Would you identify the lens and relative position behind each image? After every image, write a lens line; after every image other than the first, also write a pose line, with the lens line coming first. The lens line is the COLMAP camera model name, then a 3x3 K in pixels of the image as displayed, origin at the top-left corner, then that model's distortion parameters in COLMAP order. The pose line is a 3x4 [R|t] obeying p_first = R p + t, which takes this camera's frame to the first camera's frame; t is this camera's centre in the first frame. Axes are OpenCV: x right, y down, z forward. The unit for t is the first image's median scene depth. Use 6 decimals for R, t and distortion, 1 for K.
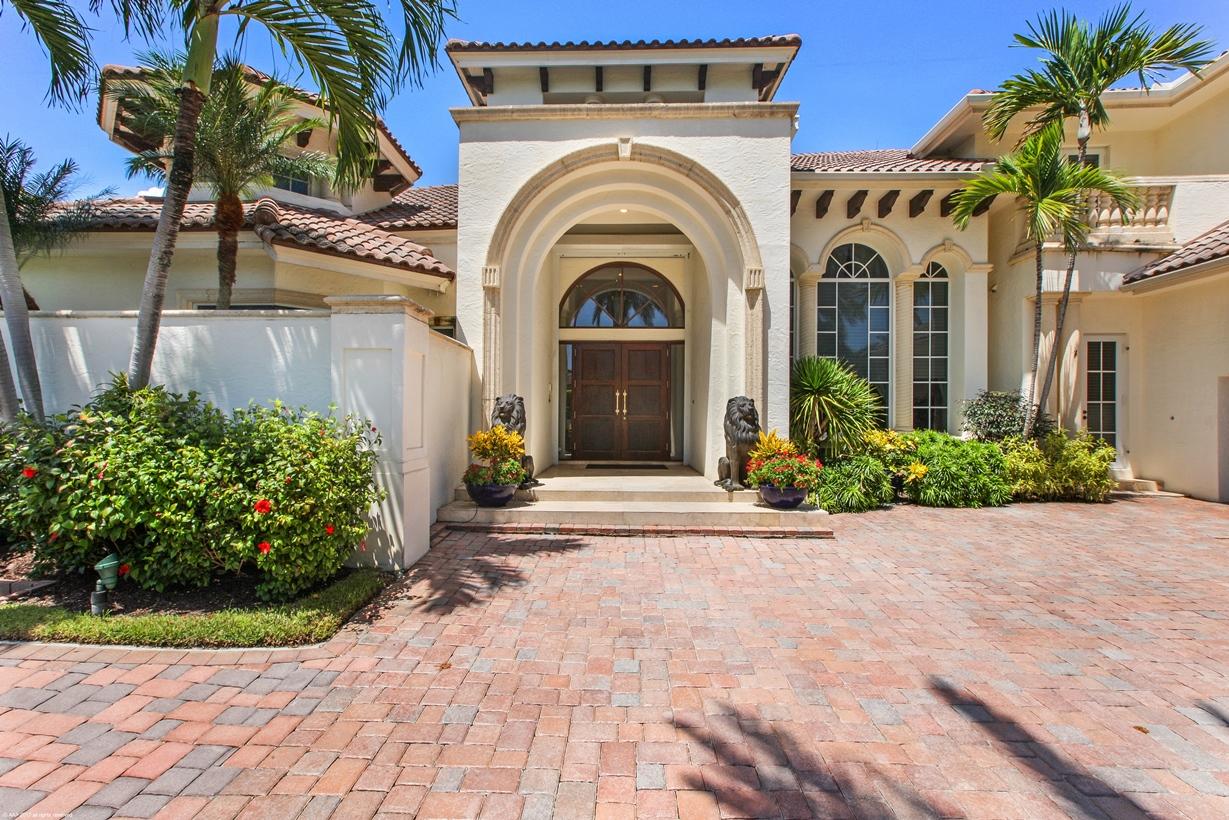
lens RADIAL K [[583.8, 0, 610.7], [0, 583.8, 404.6], [0, 0, 1]] dist [0.002126, 0.000778]
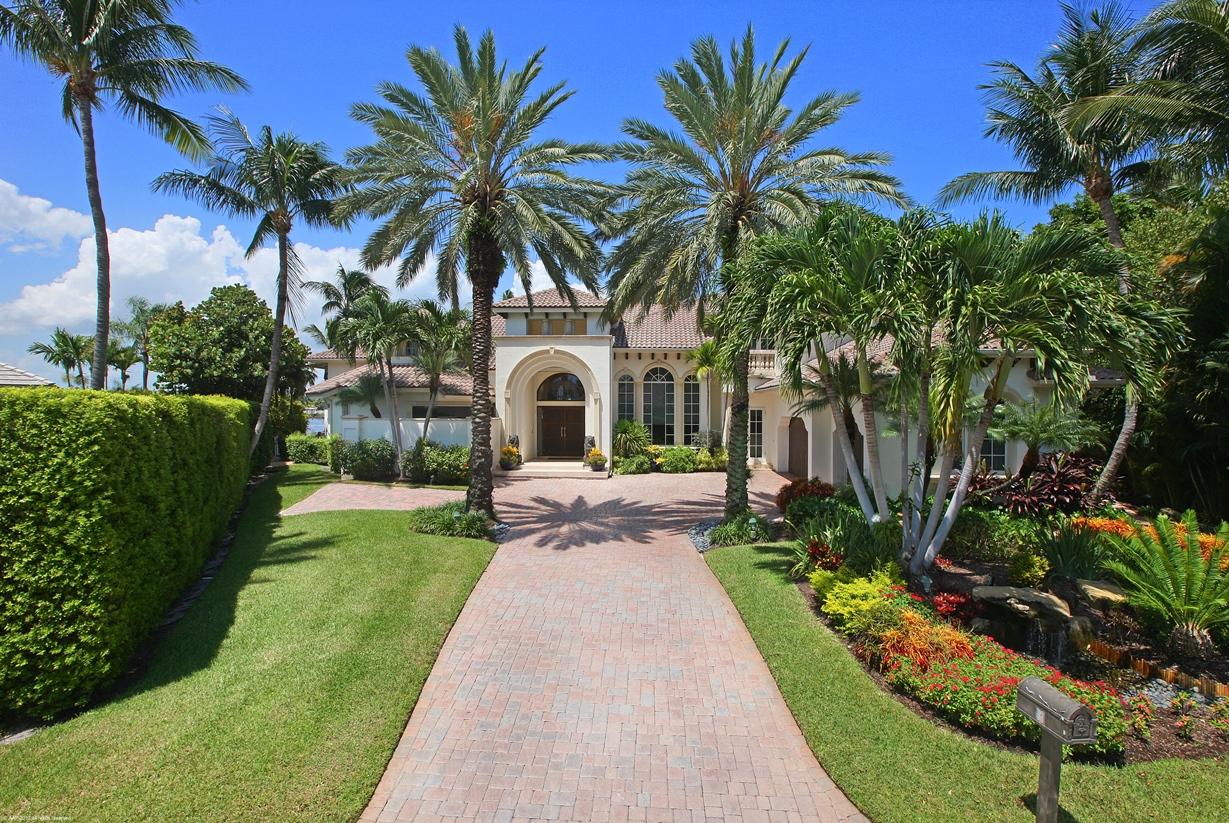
lens RADIAL K [[583.8, 0, 616.9], [0, 583.8, 419.8], [0, 0, 1]] dist [0.002126, 0.000778]
pose [[0.999223, -0.003599, -0.039255, 0.447040], [0.004297, 0.999834, 0.017711, -0.136396], [0.039185, -0.017866, 0.999072, -1.857827]]
